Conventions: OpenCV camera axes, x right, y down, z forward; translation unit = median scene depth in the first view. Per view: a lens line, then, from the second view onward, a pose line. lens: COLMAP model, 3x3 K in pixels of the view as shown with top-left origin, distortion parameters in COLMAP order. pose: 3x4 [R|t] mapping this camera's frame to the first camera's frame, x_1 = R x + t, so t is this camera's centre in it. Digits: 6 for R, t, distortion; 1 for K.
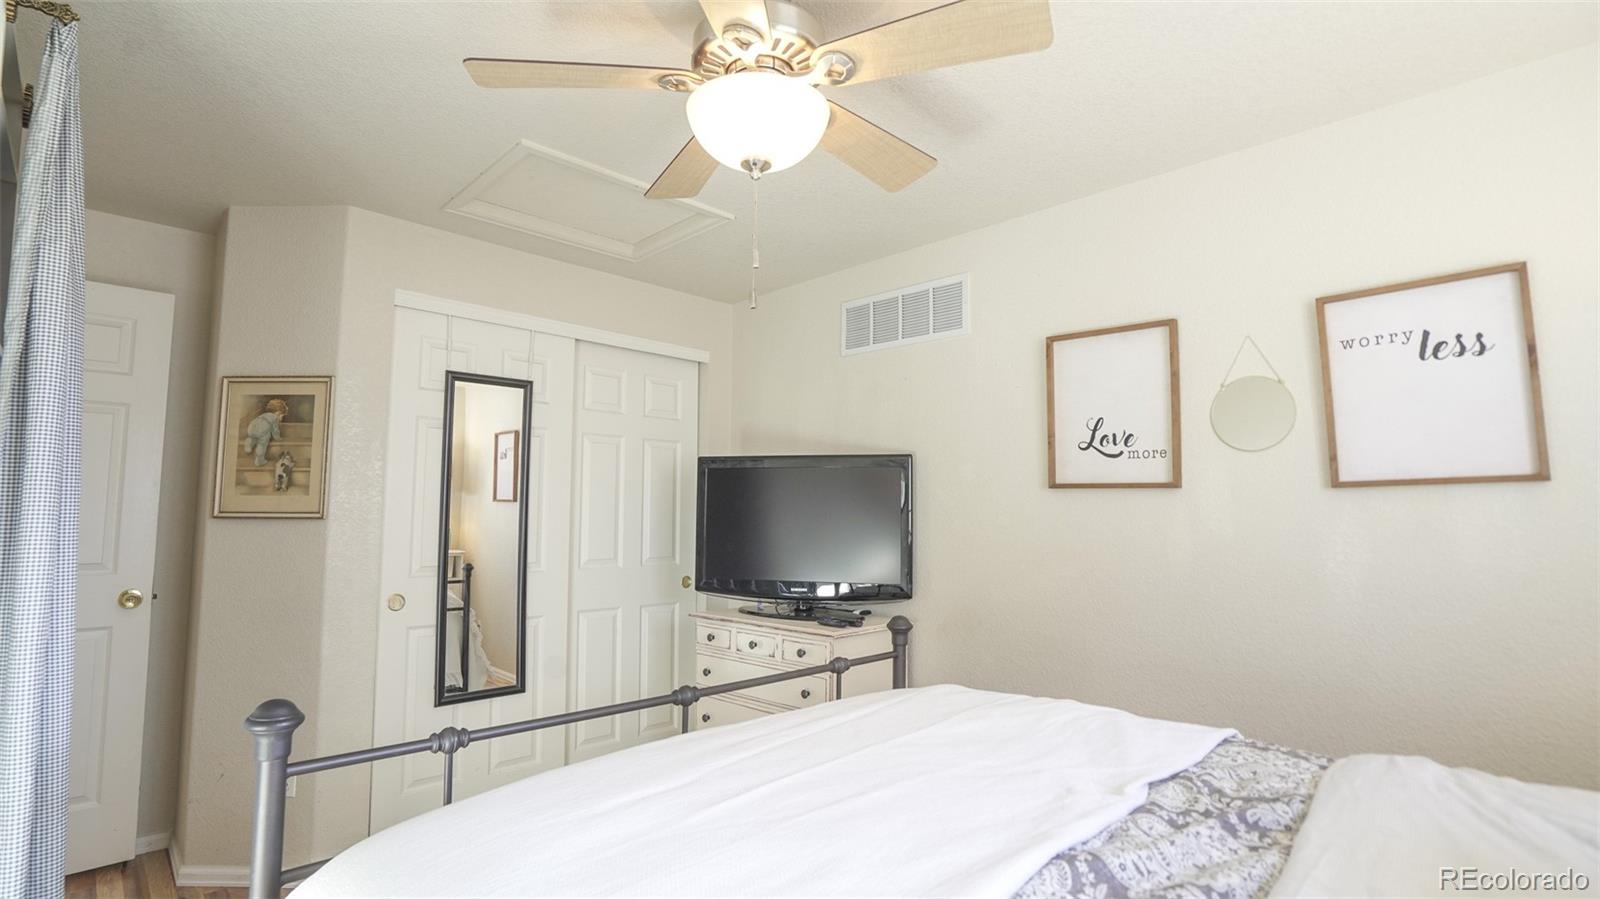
lens RADIAL K [[748.8, 0, 801.2], [0, 748.8, 449.0], [0, 0, 1]] dist [-0.035463, 0.006024]
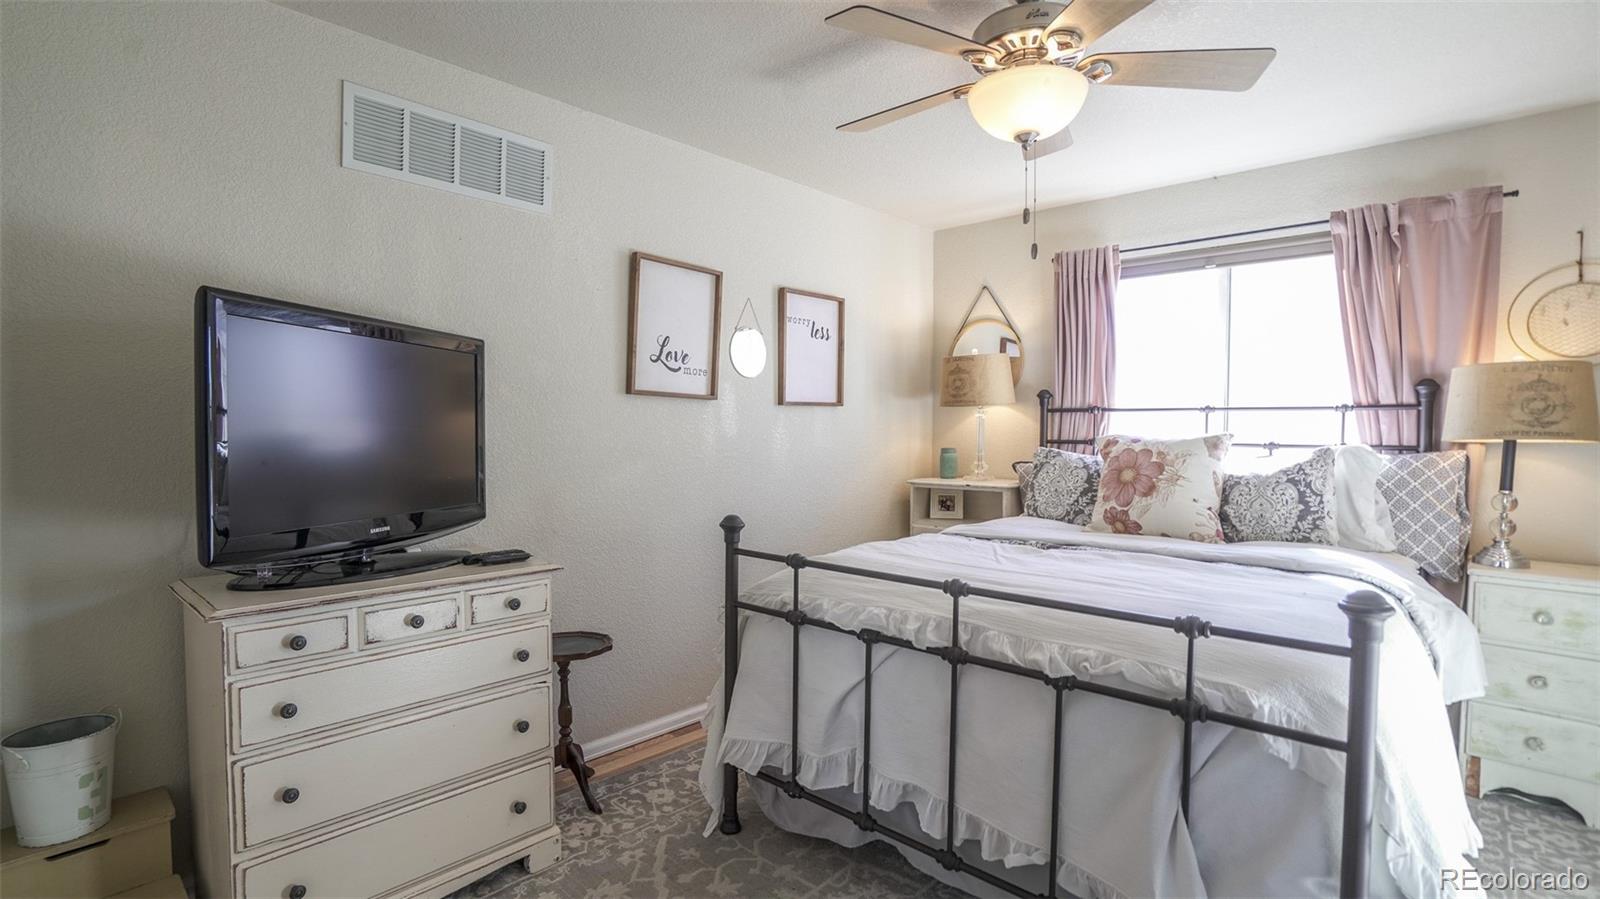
lens RADIAL K [[748.8, 0, 801.1], [0, 748.8, 444.5], [0, 0, 1]] dist [-0.035463, 0.006024]
pose [[-0.039401, -0.024510, 0.998923, -0.796008], [-0.091189, 0.995616, 0.020832, 0.084793], [-0.995054, -0.090270, -0.041464, 0.830428]]
